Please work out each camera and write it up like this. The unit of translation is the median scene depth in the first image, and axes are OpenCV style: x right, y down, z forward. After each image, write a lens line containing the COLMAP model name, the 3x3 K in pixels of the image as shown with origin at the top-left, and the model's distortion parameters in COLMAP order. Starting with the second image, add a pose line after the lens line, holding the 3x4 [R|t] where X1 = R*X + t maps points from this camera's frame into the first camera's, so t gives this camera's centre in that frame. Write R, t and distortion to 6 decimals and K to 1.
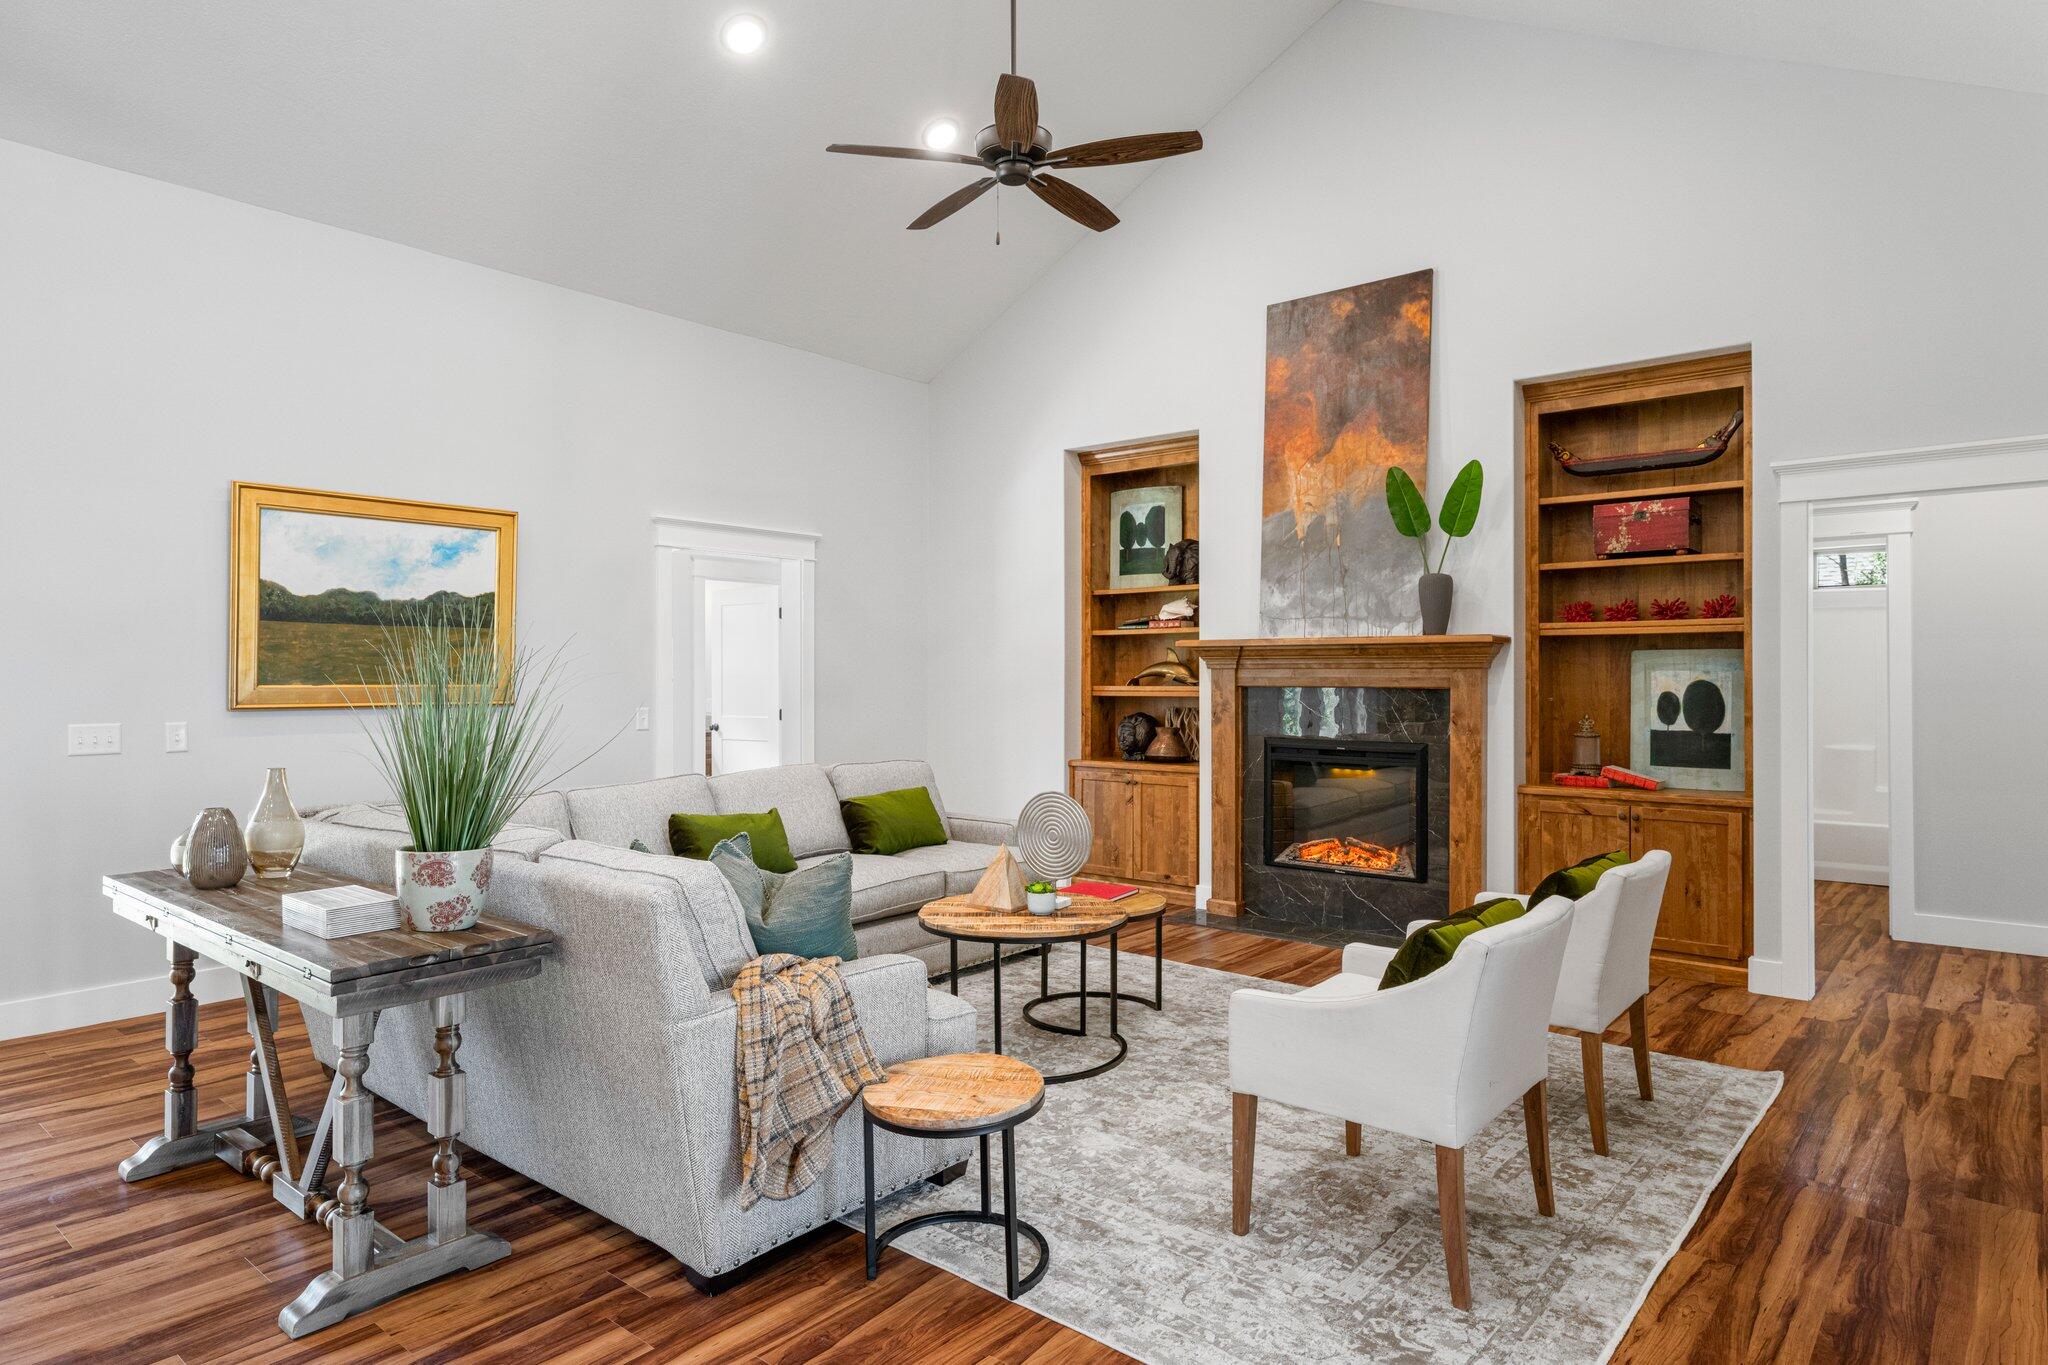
lens RADIAL K [[1192.0, 0, 1023.6], [0, 1192.0, 671.0], [0, 0, 1]] dist [0.007746, -0.007230]
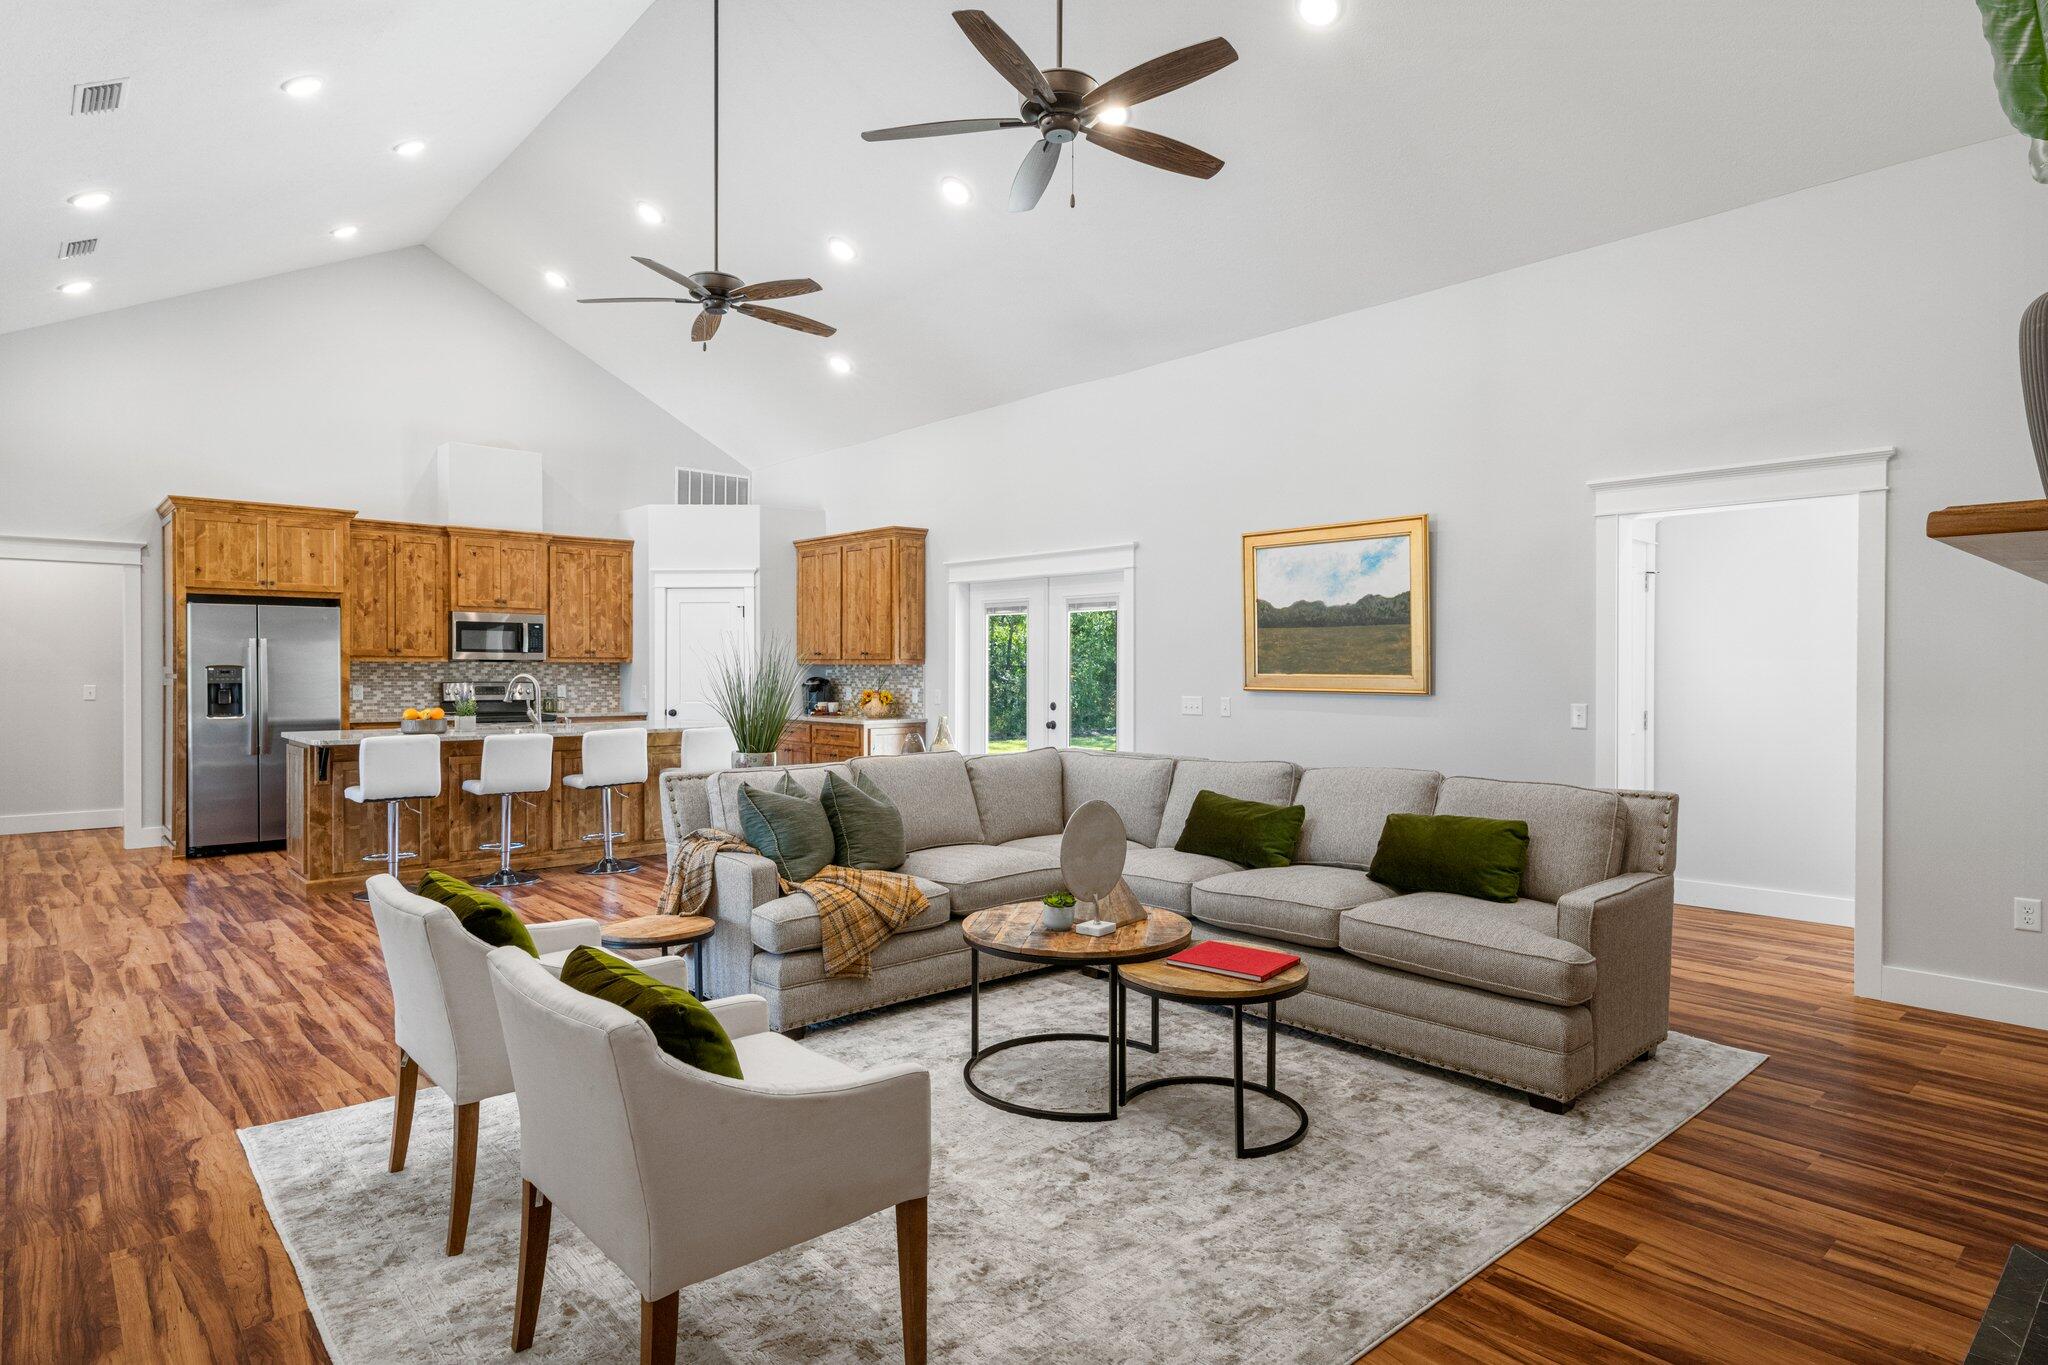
lens RADIAL K [[1115.6, 0, 1030.9], [0, 1115.6, 671.4], [0, 0, 1]] dist [0.004909, -0.002208]
pose [[-0.136258, 0.004222, -0.990664, 0.625592], [0.003701, 0.999986, 0.003753, 0.002947], [0.990666, -0.003155, -0.136272, 0.793313]]
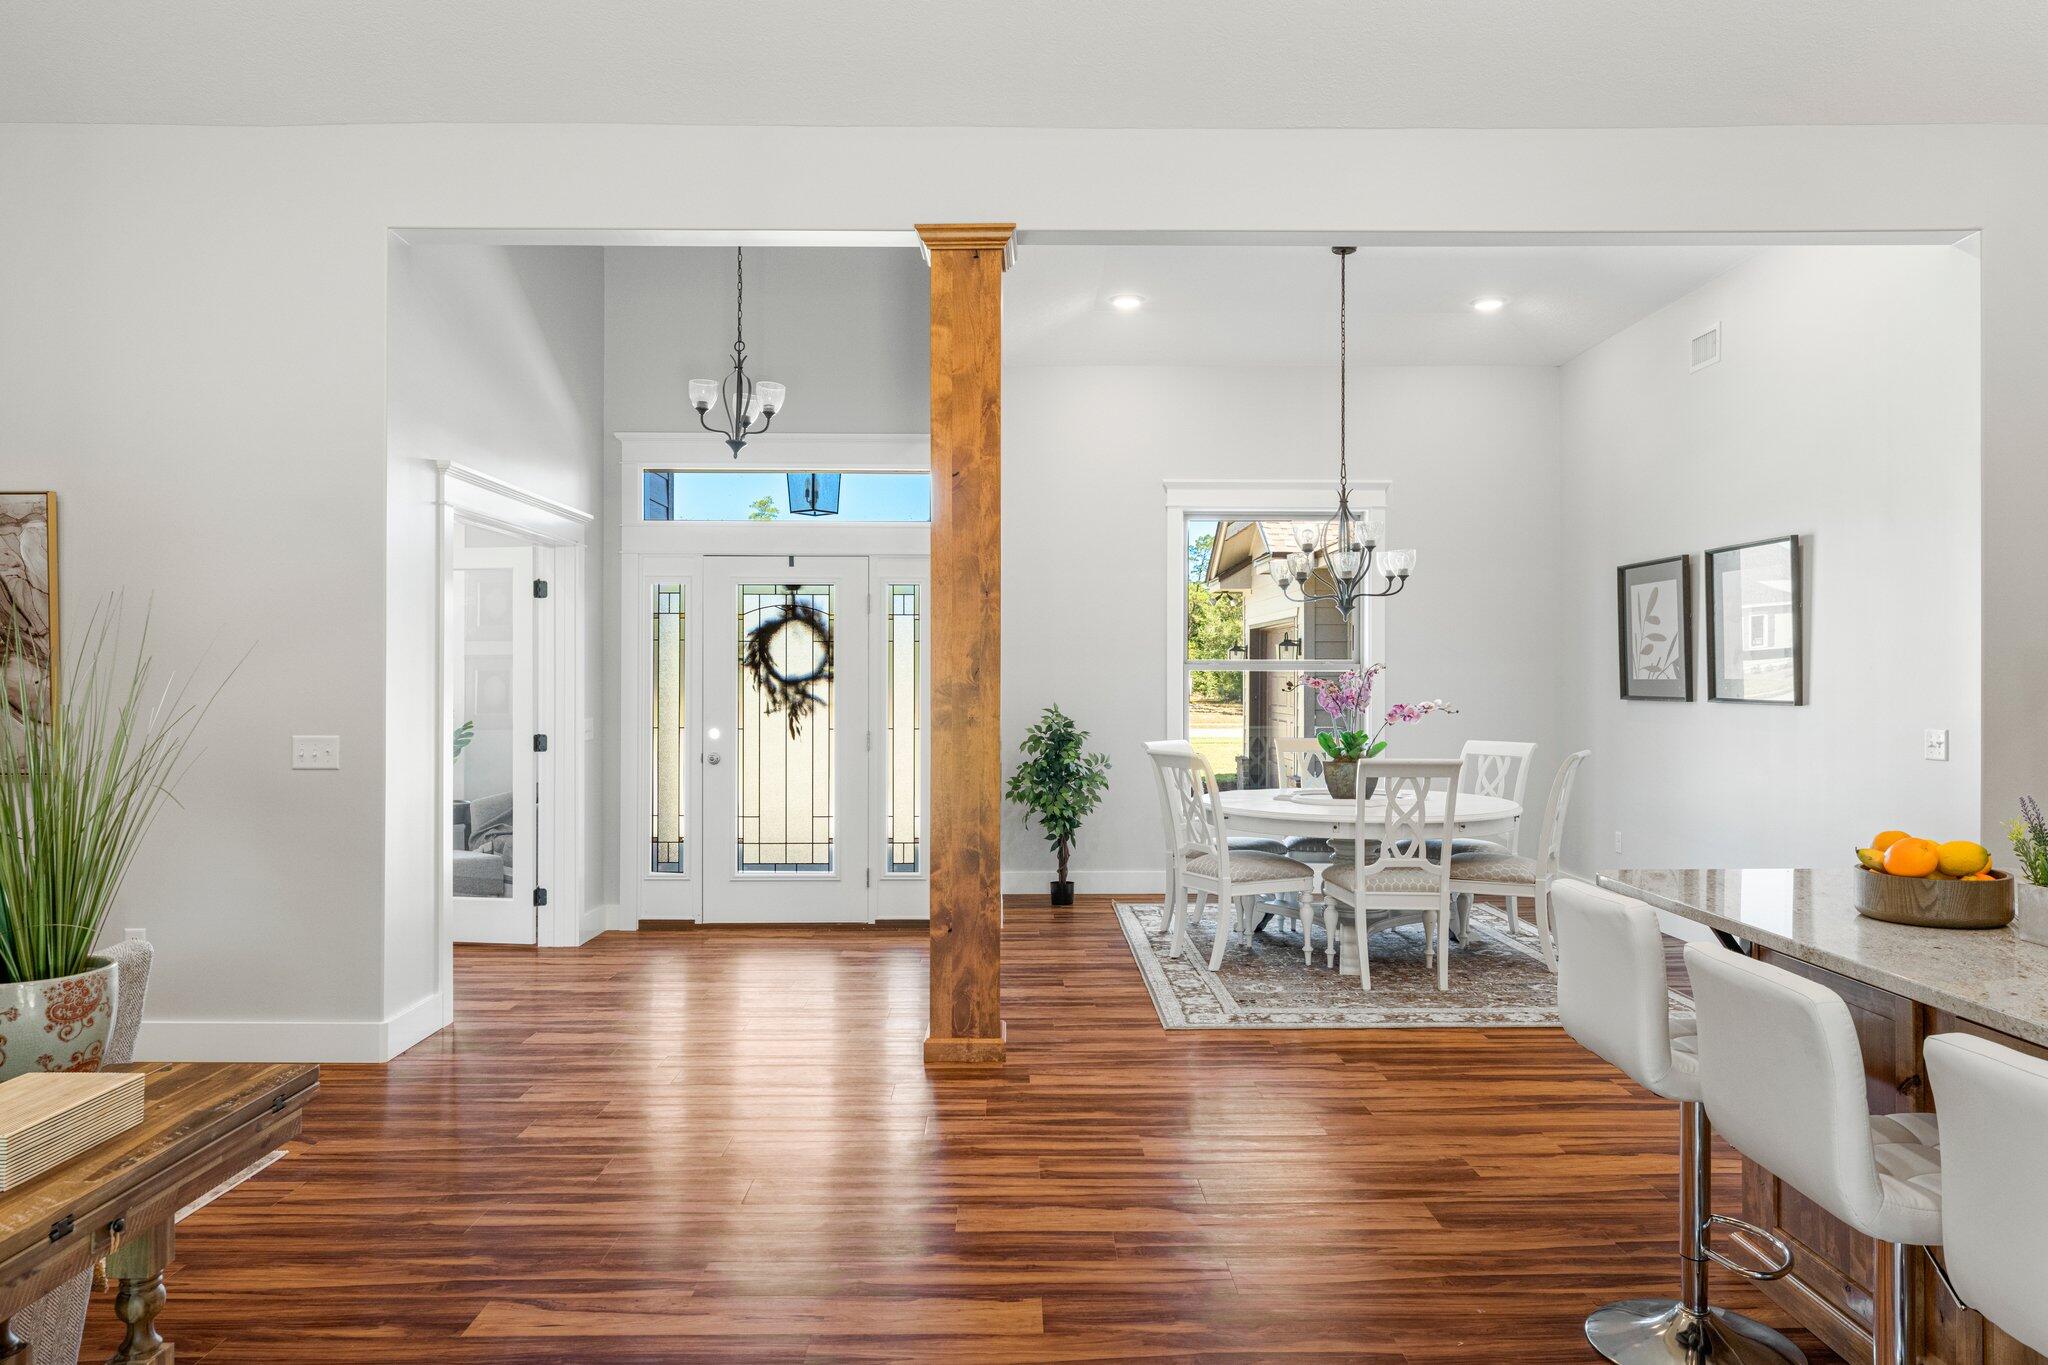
lens RADIAL K [[1371.1, 0, 1027.5], [0, 1371.1, 674.2], [0, 0, 1]] dist [0.002442, 0.002610]
pose [[-0.648644, 0.002207, 0.761088, -0.624054], [-0.003778, 0.999974, -0.006120, -0.003310], [-0.761082, -0.006845, -0.648619, 0.492463]]
